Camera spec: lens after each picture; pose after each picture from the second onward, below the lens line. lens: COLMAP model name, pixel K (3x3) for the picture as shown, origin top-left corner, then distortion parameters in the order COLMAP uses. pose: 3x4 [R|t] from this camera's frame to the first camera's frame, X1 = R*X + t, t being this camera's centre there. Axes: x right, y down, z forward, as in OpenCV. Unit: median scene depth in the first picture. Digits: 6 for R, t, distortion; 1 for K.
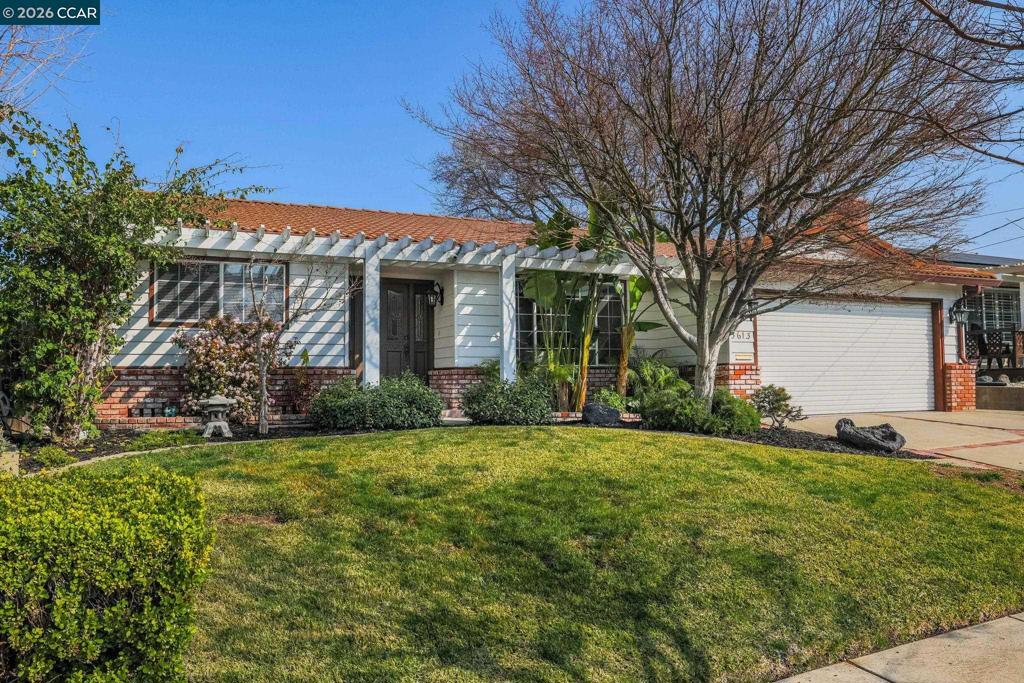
lens RADIAL K [[714.8, 0, 512.0], [0, 714.8, 341.5], [0, 0, 1]] dist [-0.000021, -0.000009]
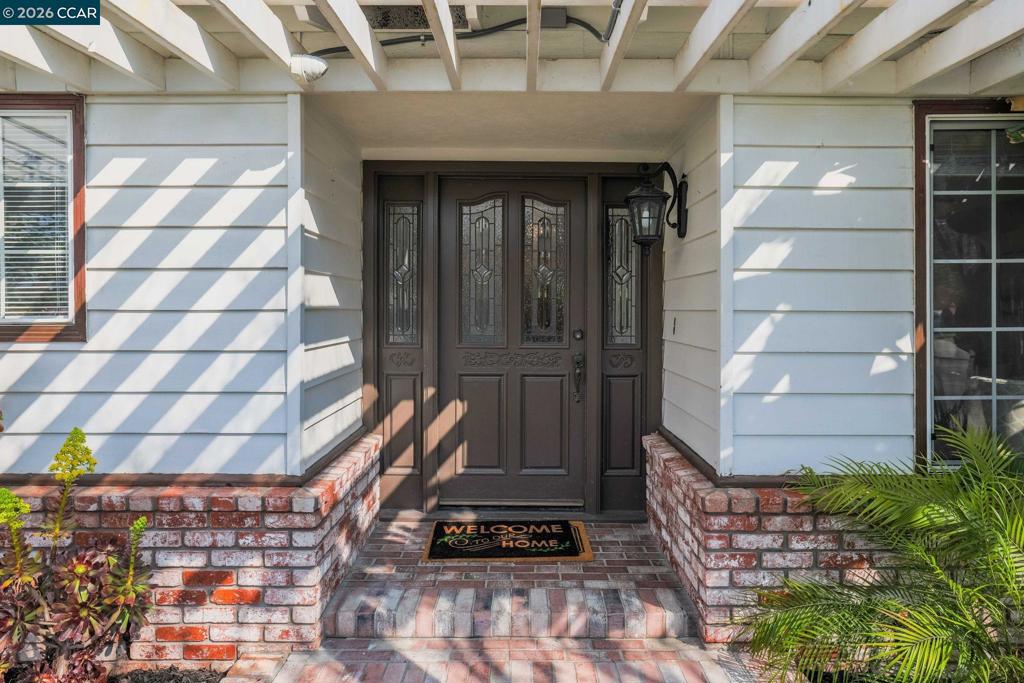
lens RADIAL K [[612.6, 0, 514.1], [0, 612.6, 308.0], [0, 0, 1]] dist [-0.005320, -0.001363]
pose [[0.900984, 0.013704, -0.433635, -0.051313], [0.010883, 0.998473, 0.054166, -0.037090], [0.433715, -0.053522, 0.899459, 0.767473]]
